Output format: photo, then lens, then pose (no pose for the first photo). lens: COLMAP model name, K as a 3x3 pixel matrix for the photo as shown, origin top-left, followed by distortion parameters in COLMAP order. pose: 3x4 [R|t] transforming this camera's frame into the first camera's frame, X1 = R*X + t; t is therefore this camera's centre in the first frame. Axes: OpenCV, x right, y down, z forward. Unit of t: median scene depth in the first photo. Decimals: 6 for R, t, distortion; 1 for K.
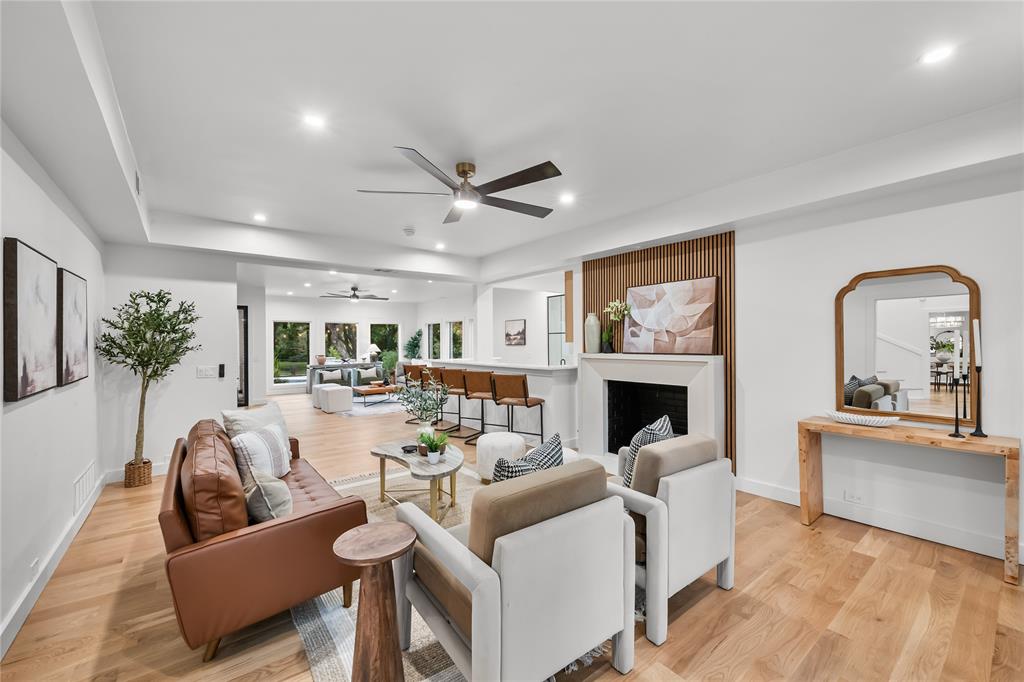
lens RADIAL K [[407.0, 0, 513.1], [0, 407.0, 341.9], [0, 0, 1]] dist [-0.002245, -0.000576]
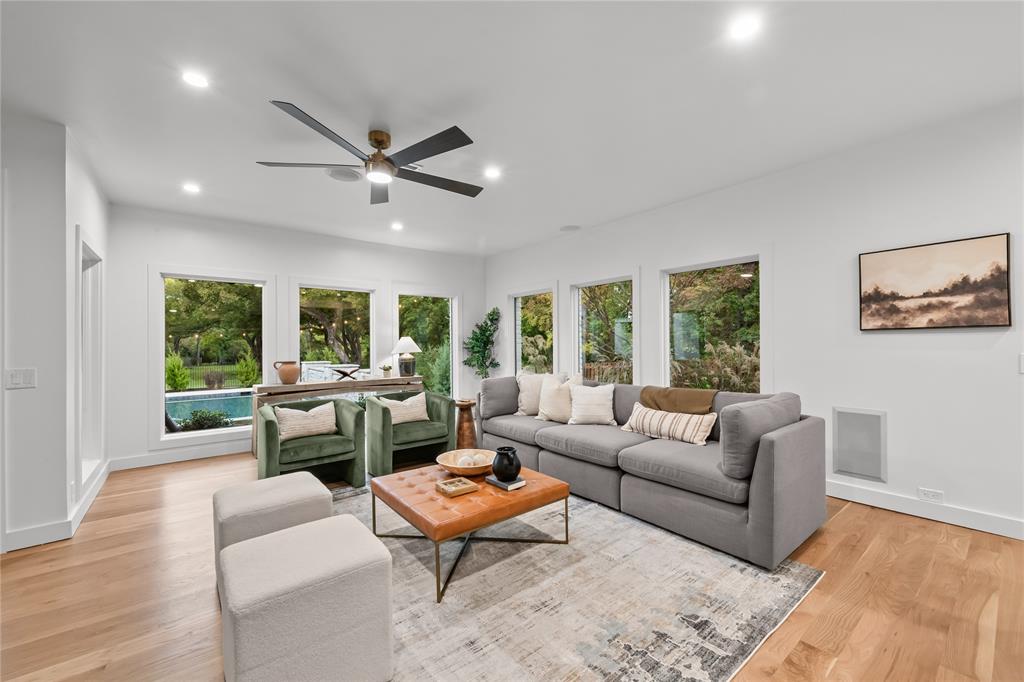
lens RADIAL K [[407.0, 0, 513.1], [0, 407.0, 341.9], [0, 0, 1]] dist [-0.002245, -0.000576]
pose [[0.999991, -0.001535, 0.003984, -0.300284], [0.001549, 0.999992, -0.003653, 0.017848], [-0.003978, 0.003660, 0.999985, 0.719823]]
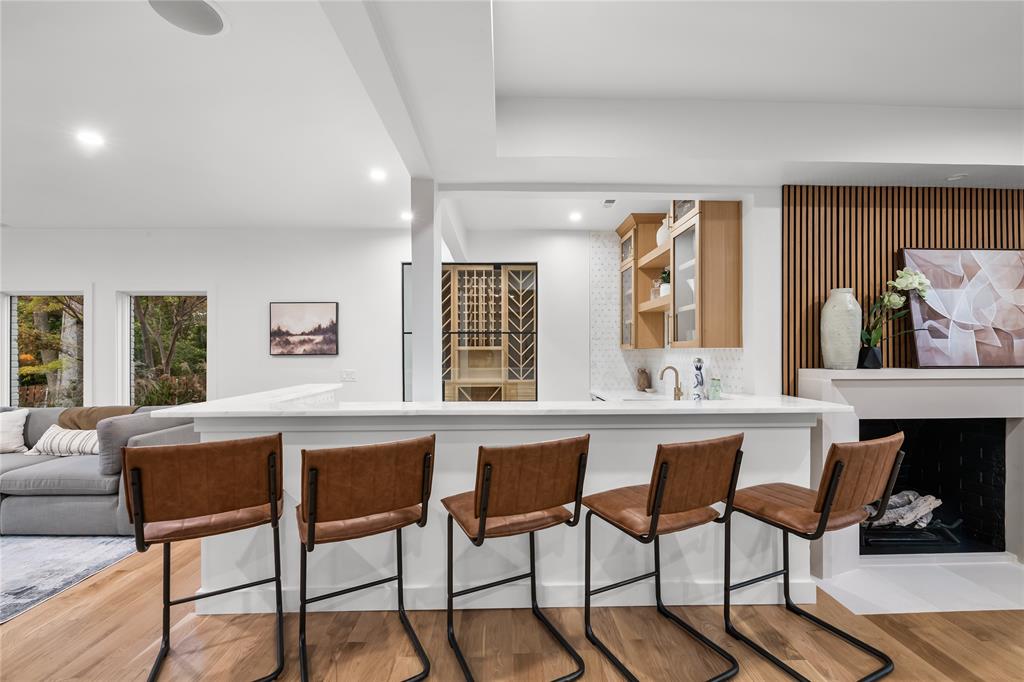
lens RADIAL K [[408.7, 0, 513.7], [0, 408.7, 356.3], [0, 0, 1]] dist [-0.007093, -0.000259]
pose [[0.597452, -0.002748, 0.801900, -0.231796], [-0.003291, 0.999977, 0.005878, 0.005470], [-0.801898, -0.006150, 0.597429, 0.532772]]
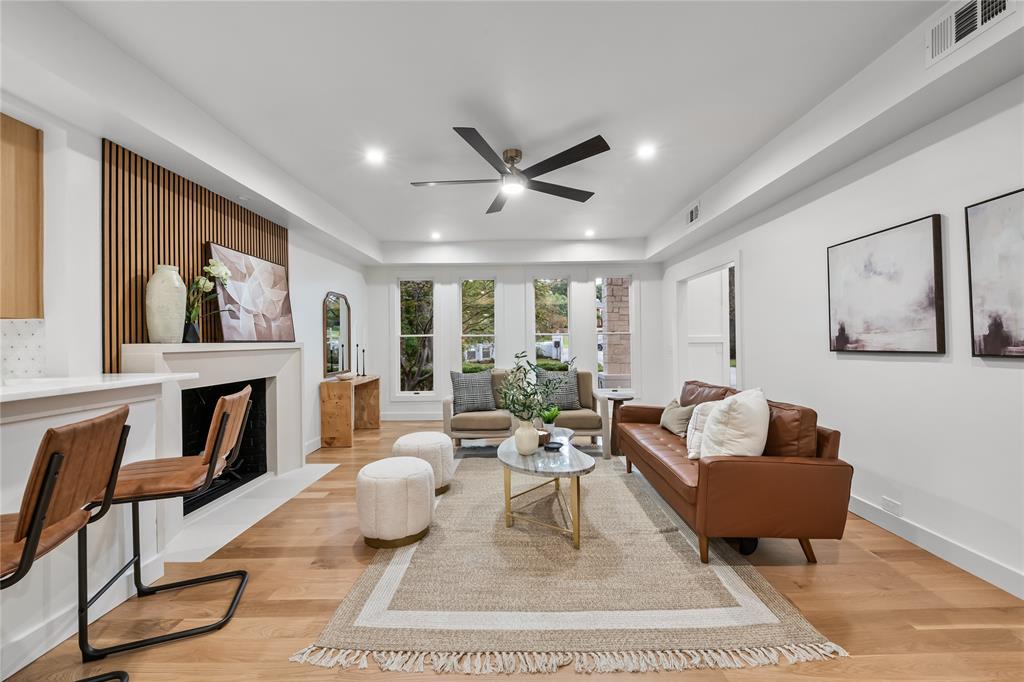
lens RADIAL K [[407.0, 0, 513.1], [0, 407.0, 341.9], [0, 0, 1]] dist [-0.002245, -0.000576]
pose [[-0.784288, 0.013498, 0.620250, -0.245371], [0.014290, 0.999891, -0.003690, 0.017840], [-0.620232, 0.005969, -0.784396, 0.589550]]
